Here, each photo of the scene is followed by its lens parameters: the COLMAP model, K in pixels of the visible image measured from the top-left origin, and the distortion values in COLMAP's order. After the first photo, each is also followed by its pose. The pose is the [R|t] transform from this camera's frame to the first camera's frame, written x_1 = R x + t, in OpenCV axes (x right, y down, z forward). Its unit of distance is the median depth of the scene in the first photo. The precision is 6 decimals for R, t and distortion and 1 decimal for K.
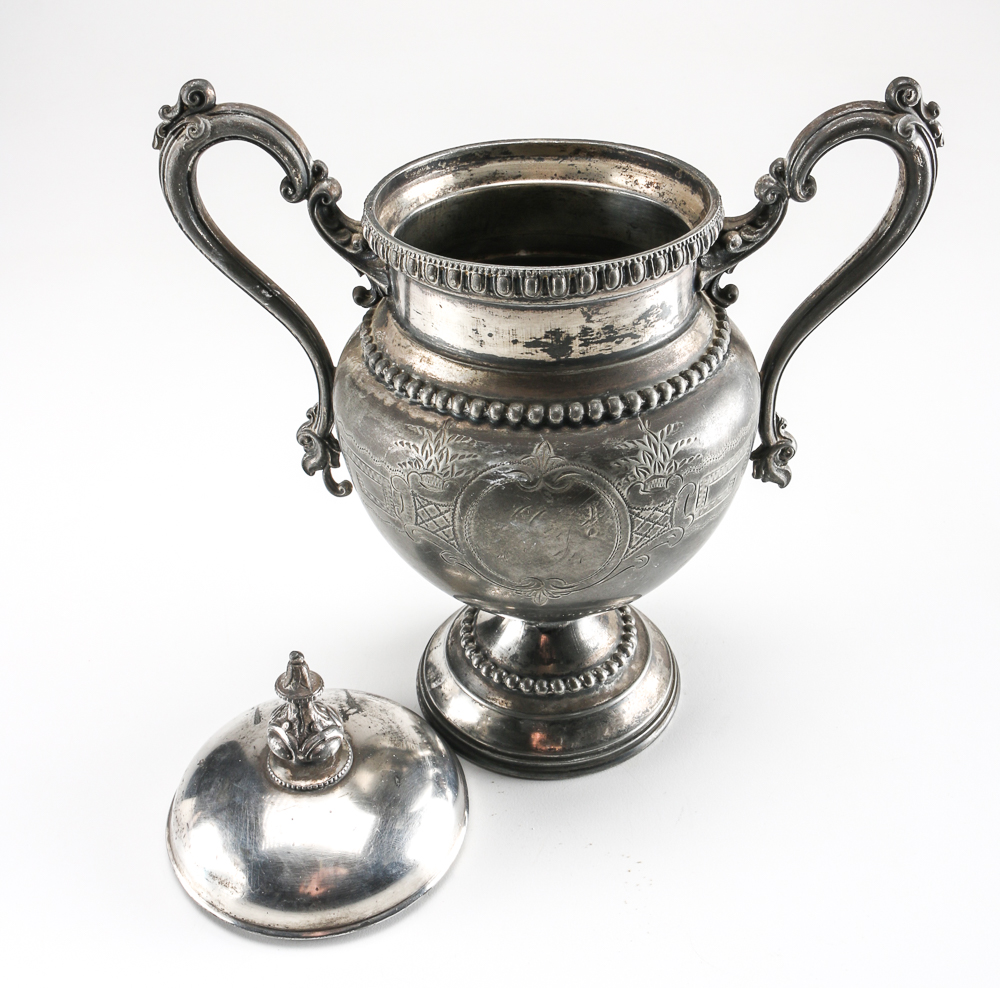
lens RADIAL K [[1242.8, 0, 506.4], [0, 1242.8, 471.3], [0, 0, 1]] dist [-0.173573, 0.144596]
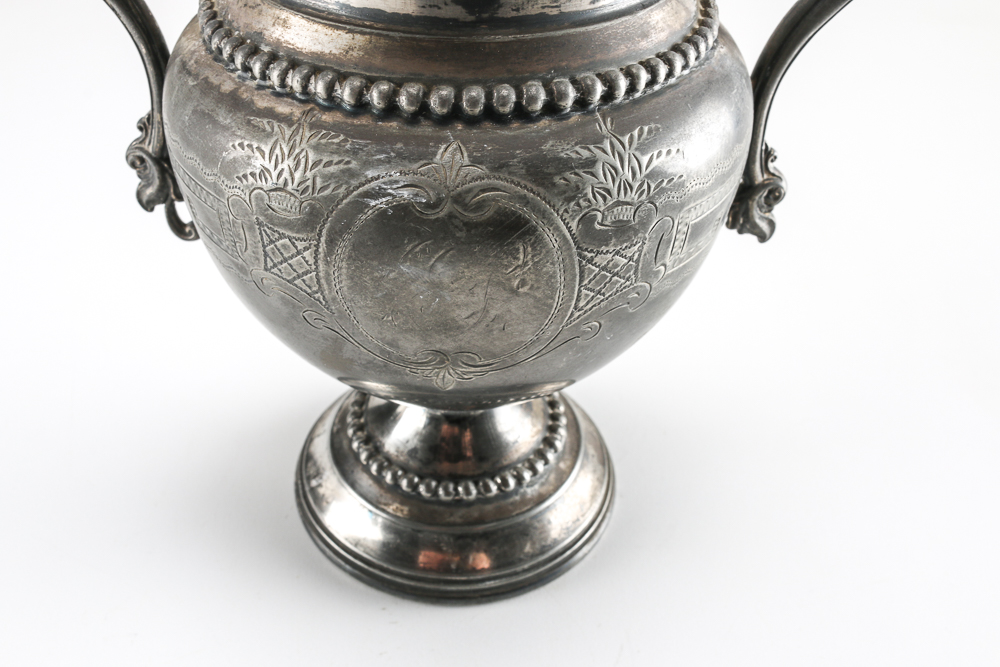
lens RADIAL K [[1037.1, 0, 500.0], [0, 1037.1, 333.5], [0, 0, 1]] dist [-0.116420, 0.023053]
pose [[0.997410, 0.020334, 0.068996, 0.018424], [-0.024757, 0.997651, 0.063866, 0.039626], [-0.067535, -0.065409, 0.995571, 0.434044]]
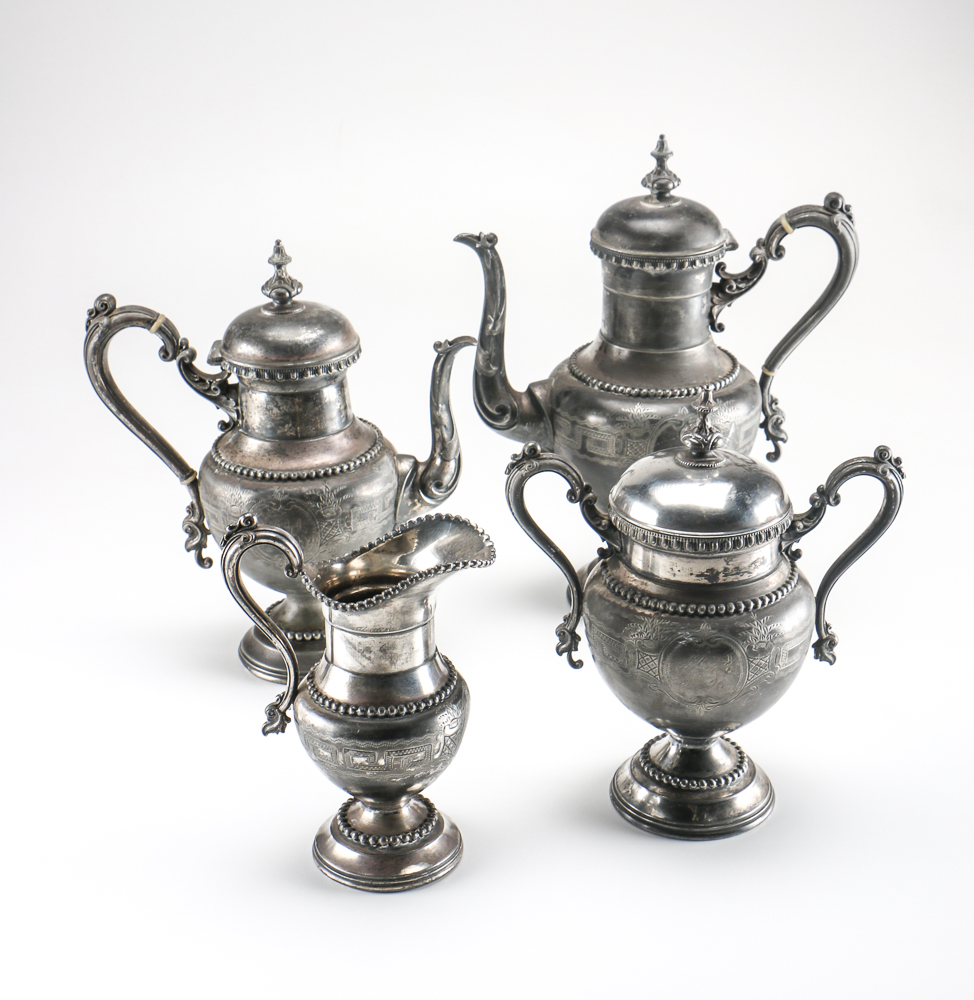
lens RADIAL K [[1961.2, 0, 488.7], [0, 1961.2, 443.8], [0, 0, 1]] dist [-0.016692, -0.091699]
pose [[0.999889, 0.014691, -0.002571, -0.311530], [-0.014898, 0.975901, -0.217705, 0.382030], [-0.000689, 0.217719, 0.976011, -2.134451]]
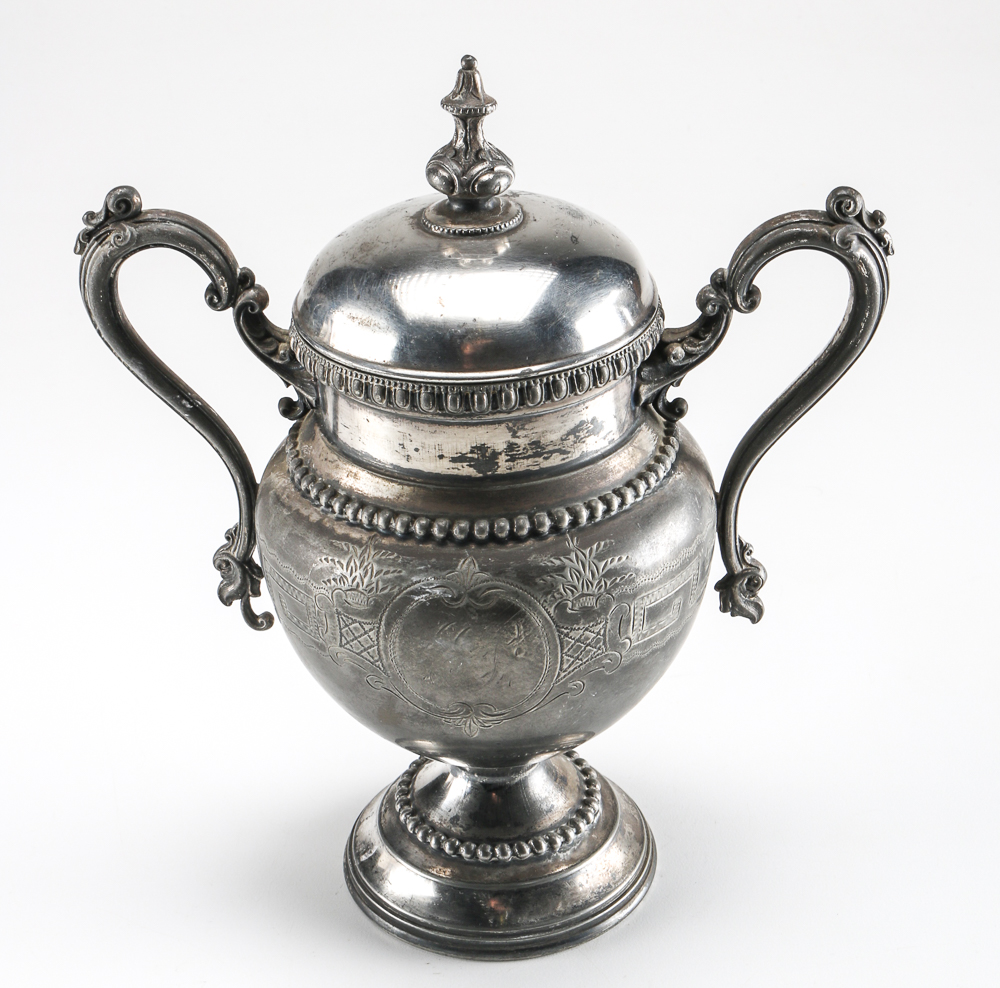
lens RADIAL K [[2355.3, 0, 502.9], [0, 2355.3, 458.9], [0, 0, 1]] dist [-0.102144, 0.391061]
pose [[0.999684, 0.007955, -0.023827, 0.097600], [-0.010536, 0.993849, -0.110240, 0.101020], [0.022804, 0.110456, 0.993619, -0.842742]]
